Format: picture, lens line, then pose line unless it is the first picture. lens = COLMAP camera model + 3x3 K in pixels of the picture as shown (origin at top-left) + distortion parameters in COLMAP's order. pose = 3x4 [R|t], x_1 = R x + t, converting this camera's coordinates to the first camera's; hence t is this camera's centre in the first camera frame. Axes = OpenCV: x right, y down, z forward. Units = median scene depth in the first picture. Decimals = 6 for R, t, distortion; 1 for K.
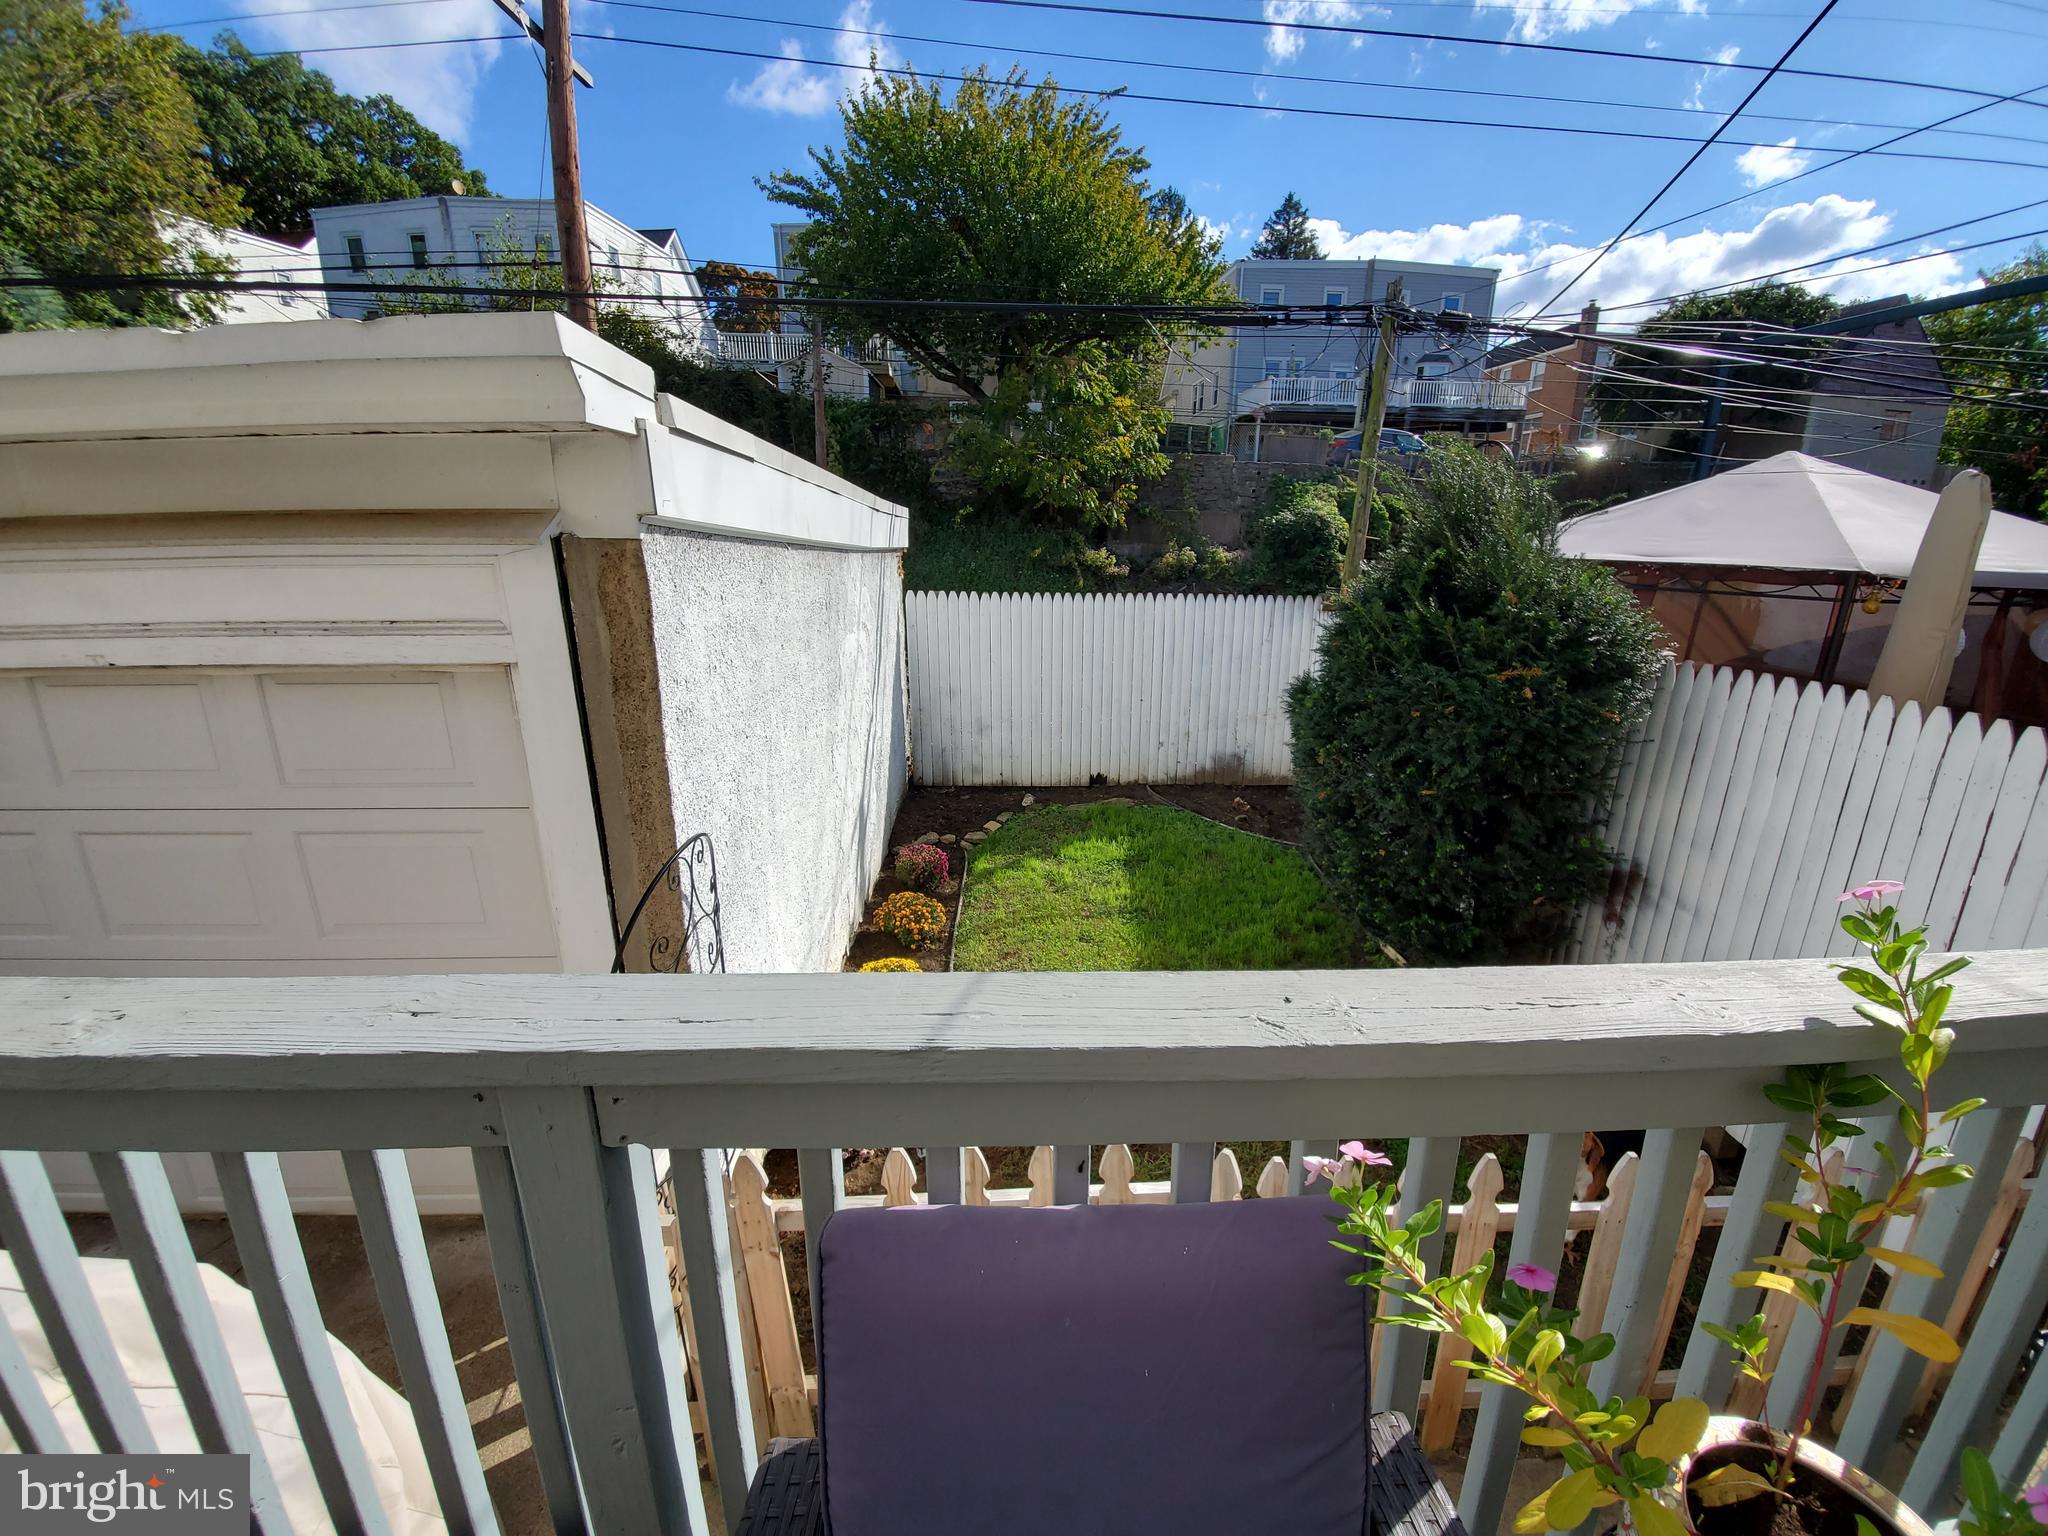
lens RADIAL K [[808.9, 0, 1038.4], [0, 808.9, 769.6], [0, 0, 1]] dist [-0.002129, -0.007940]
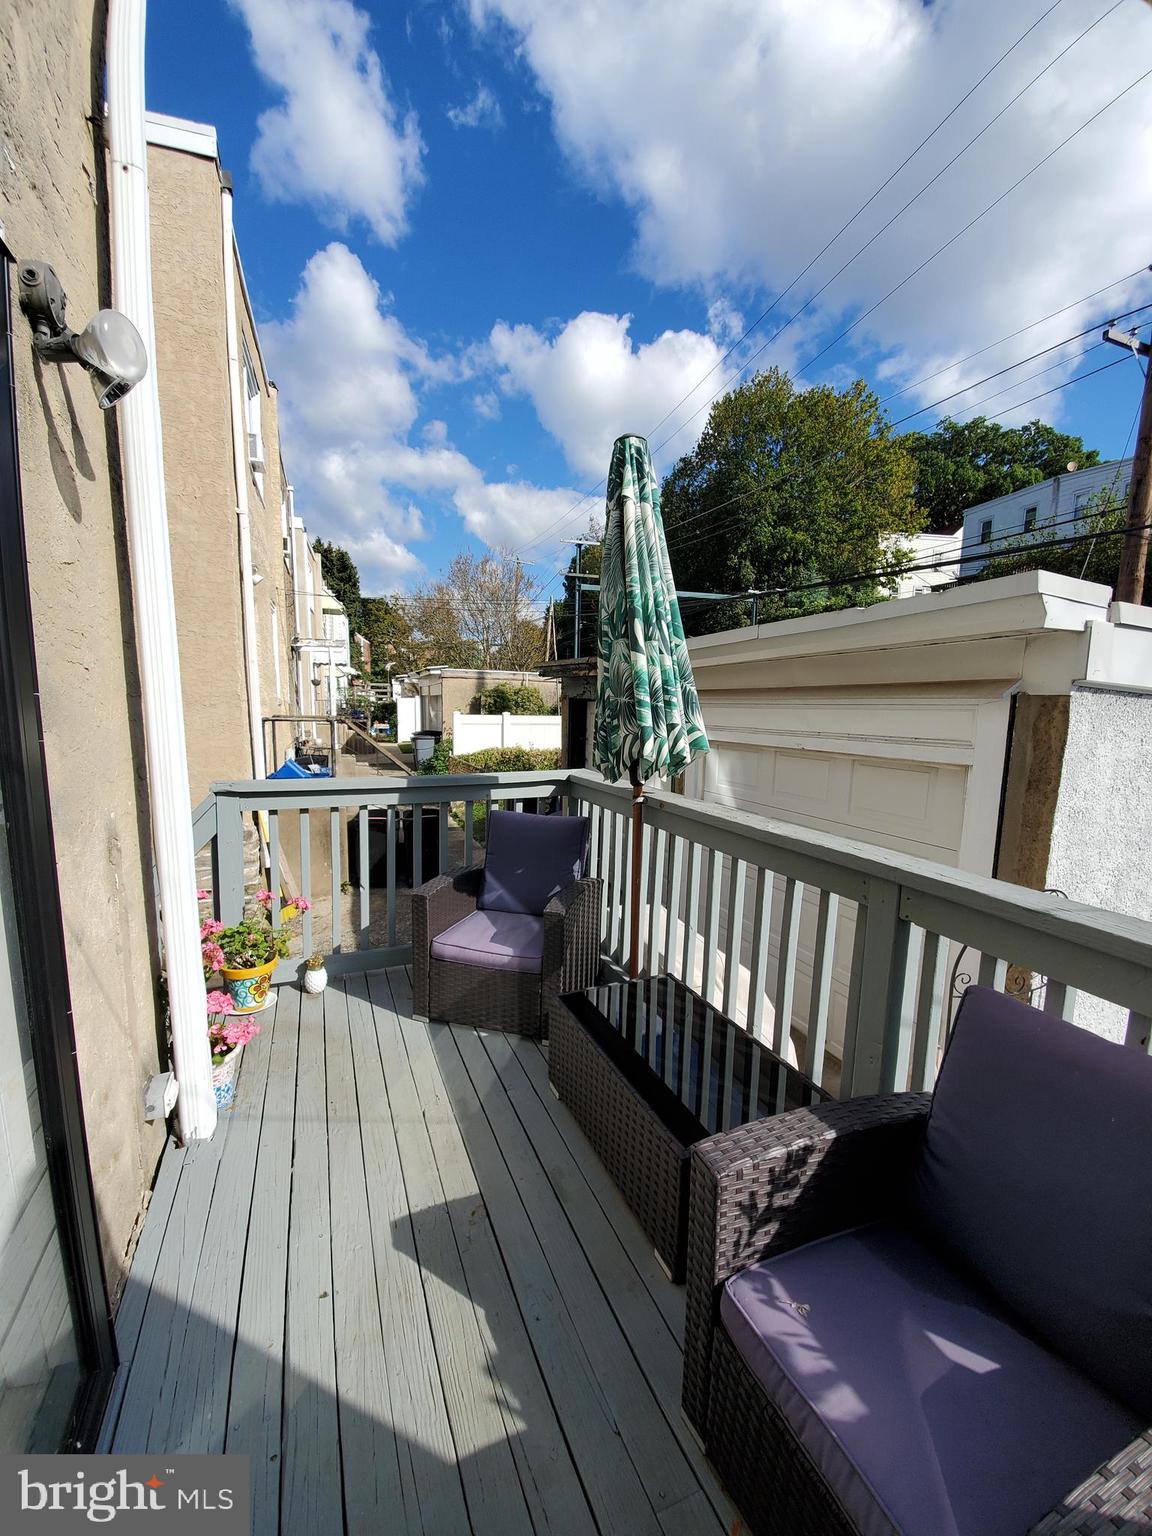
lens RADIAL K [[606.7, 0, 563.4], [0, 606.7, 787.1], [0, 0, 1]] dist [-0.002129, -0.007940]
pose [[0.331482, 0.131666, -0.934229, 0.029121], [-0.278544, 0.959732, 0.036428, 0.011394], [0.901406, 0.248149, 0.354809, -0.025012]]
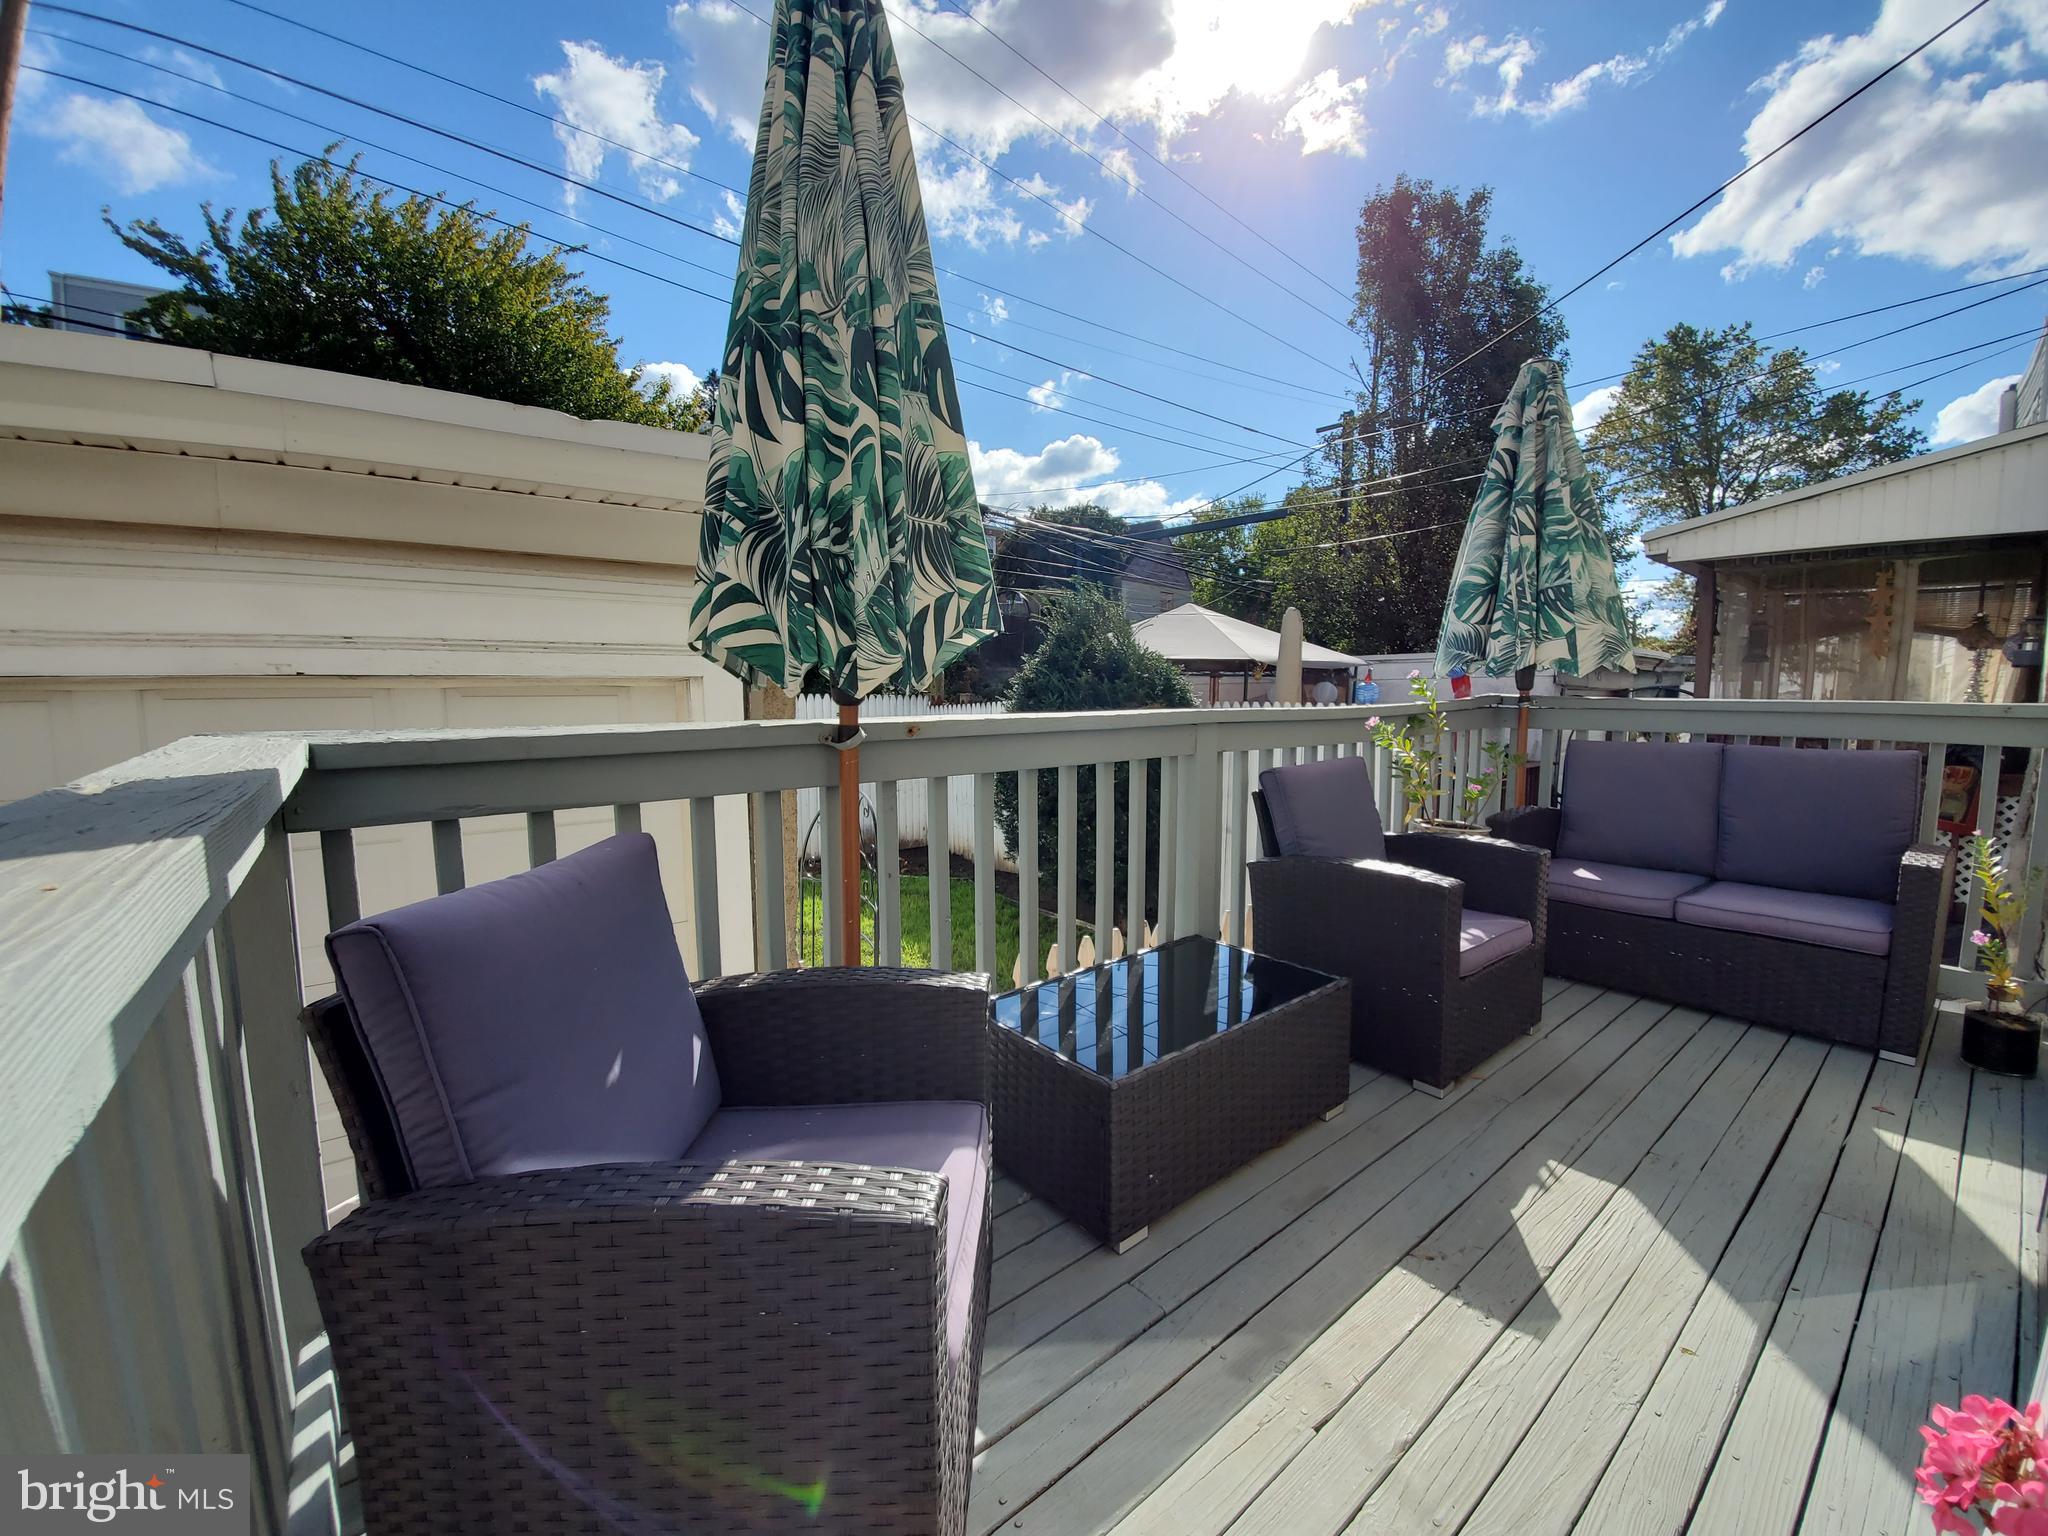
lens RADIAL K [[808.9, 0, 1058.6], [0, 808.9, 779.3], [0, 0, 1]] dist [-0.002129, -0.007940]
pose [[0.793811, -0.074362, 0.603601, -0.109847], [0.169805, 0.980126, -0.102567, 0.029724], [-0.583978, 0.183913, 0.790662, -0.040387]]
